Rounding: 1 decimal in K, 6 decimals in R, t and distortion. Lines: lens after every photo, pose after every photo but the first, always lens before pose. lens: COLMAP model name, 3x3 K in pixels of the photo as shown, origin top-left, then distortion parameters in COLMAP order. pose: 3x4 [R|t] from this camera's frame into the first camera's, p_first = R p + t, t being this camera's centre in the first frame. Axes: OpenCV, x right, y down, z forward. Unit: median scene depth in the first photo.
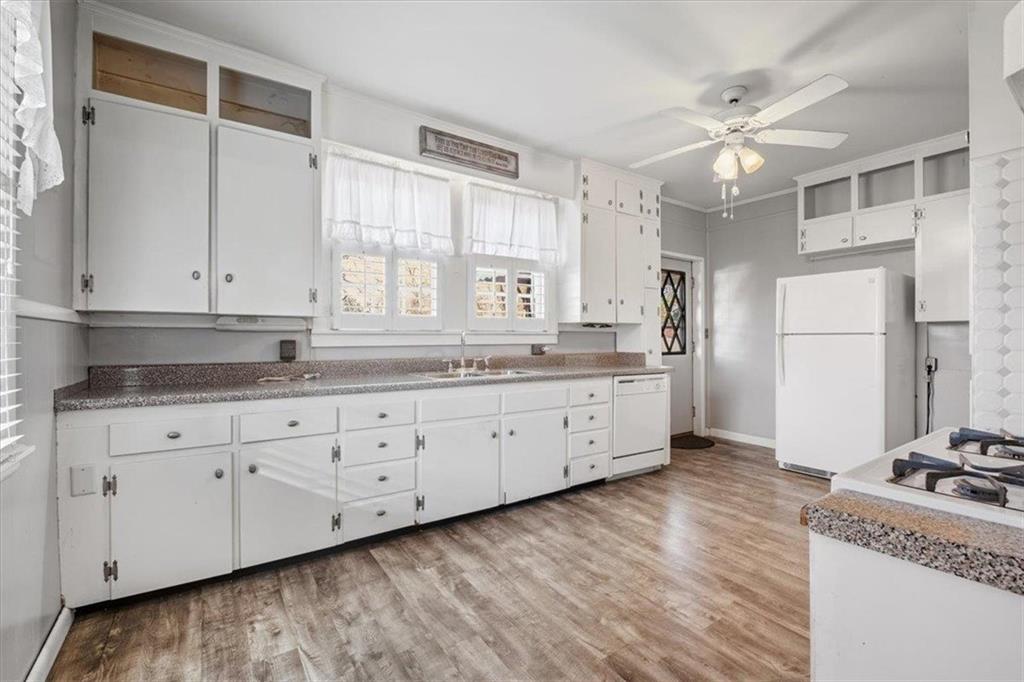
lens RADIAL K [[450.2, 0, 528.3], [0, 450.2, 336.1], [0, 0, 1]] dist [0.000668, -0.004146]
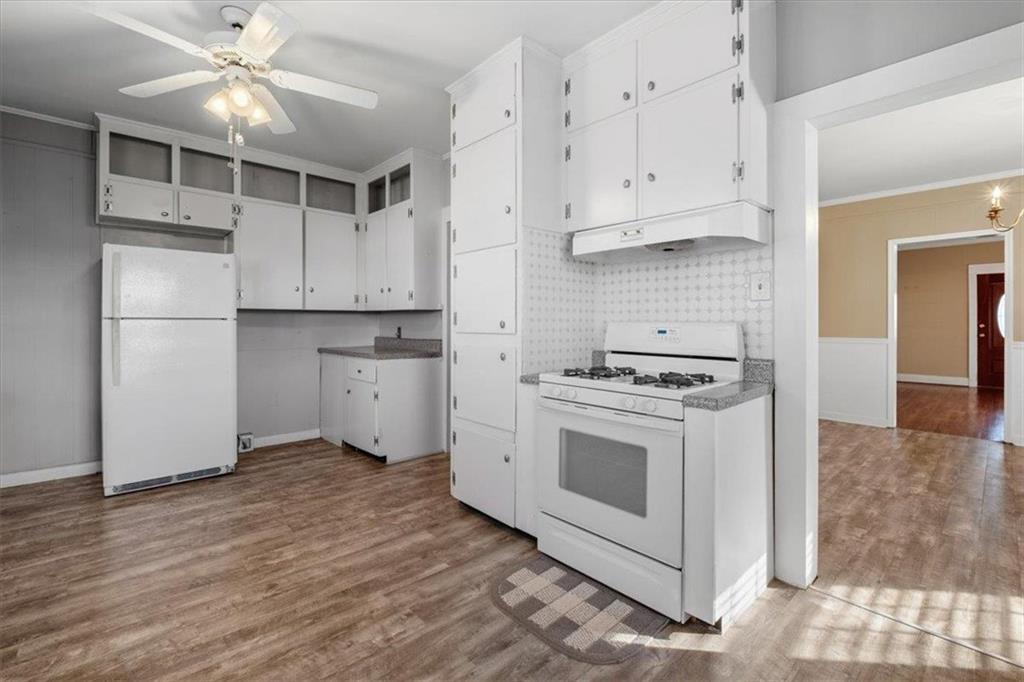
lens RADIAL K [[450.2, 0, 515.3], [0, 450.2, 323.4], [0, 0, 1]] dist [0.000668, -0.004146]
pose [[-0.125253, -0.001516, 0.992124, -0.298764], [-0.006685, 0.999977, 0.000684, -0.000750], [-0.992102, -0.006546, -0.125261, 0.463583]]
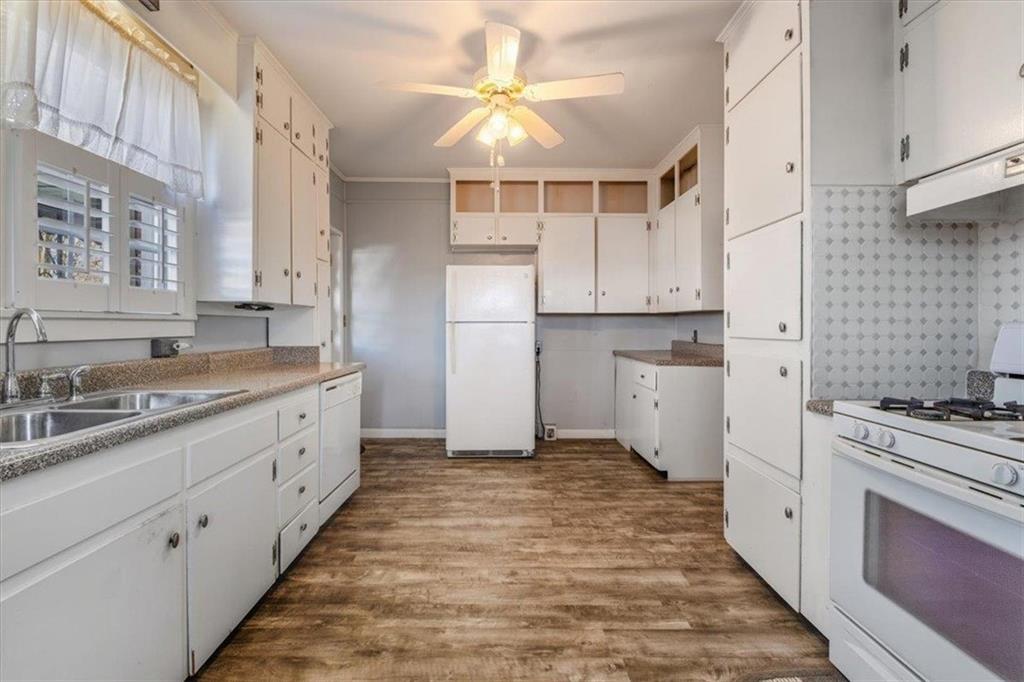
lens RADIAL K [[450.2, 0, 510.6], [0, 450.2, 326.6], [0, 0, 1]] dist [0.000668, -0.004146]
pose [[0.568579, -0.001715, 0.822627, -0.197687], [-0.004660, 0.999975, 0.005305, -0.000424], [-0.822616, -0.006850, 0.568556, 0.360785]]
